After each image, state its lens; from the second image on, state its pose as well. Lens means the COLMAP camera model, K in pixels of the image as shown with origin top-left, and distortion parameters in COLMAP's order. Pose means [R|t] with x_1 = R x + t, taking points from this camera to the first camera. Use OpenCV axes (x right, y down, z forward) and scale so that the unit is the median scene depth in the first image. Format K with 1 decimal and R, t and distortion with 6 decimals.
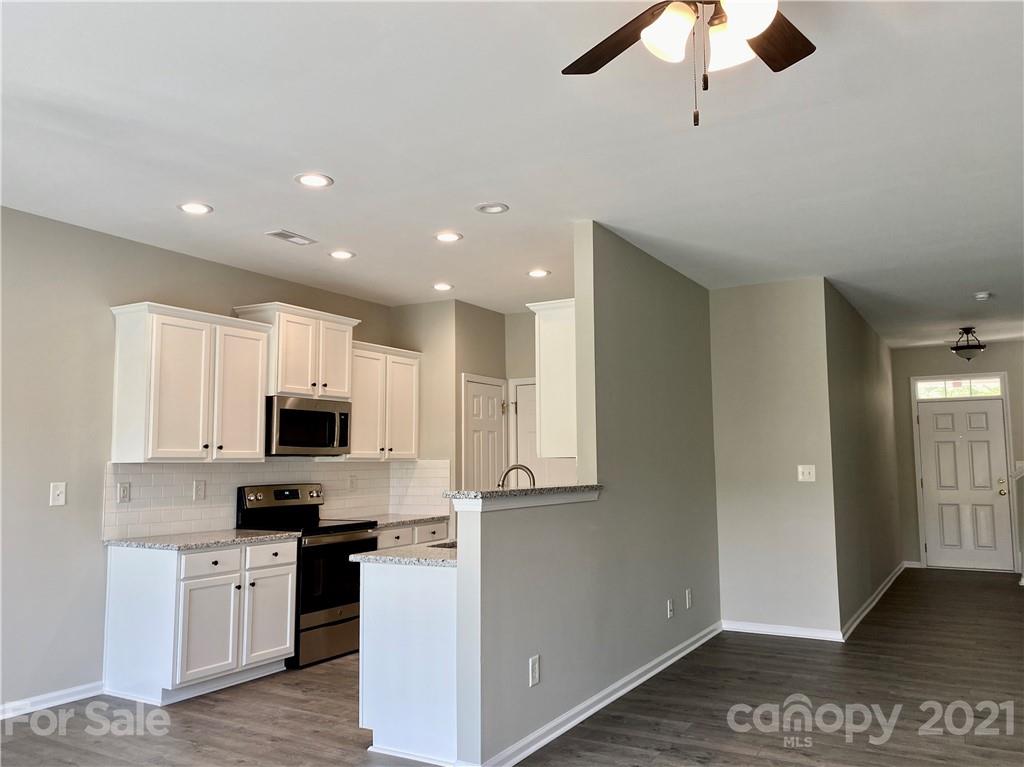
lens RADIAL K [[789.4, 0, 528.1], [0, 789.4, 382.4], [0, 0, 1]] dist [0.057135, -0.108622]
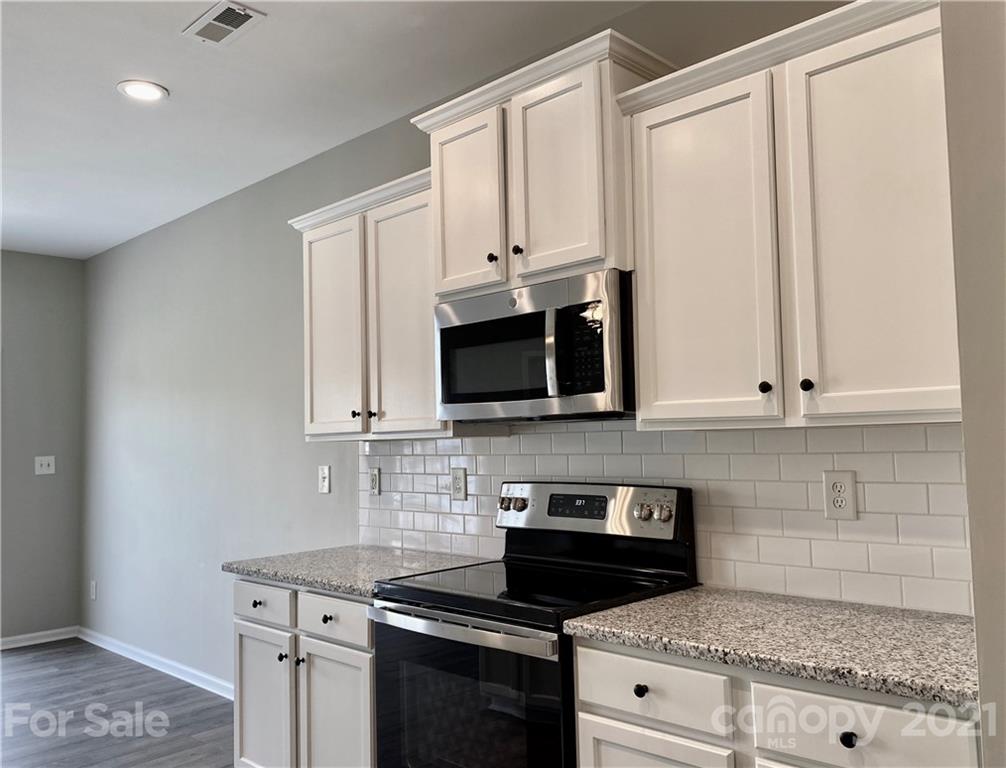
lens RADIAL K [[829.7, 0, 503.0], [0, 829.7, 384.0], [0, 0, 1]] dist [0.094497, -0.144665]
pose [[-0.263429, -0.055566, -0.963077, 0.185816], [0.122271, 0.988365, -0.090470, 0.127626], [0.956899, -0.141589, -0.253570, 1.257248]]
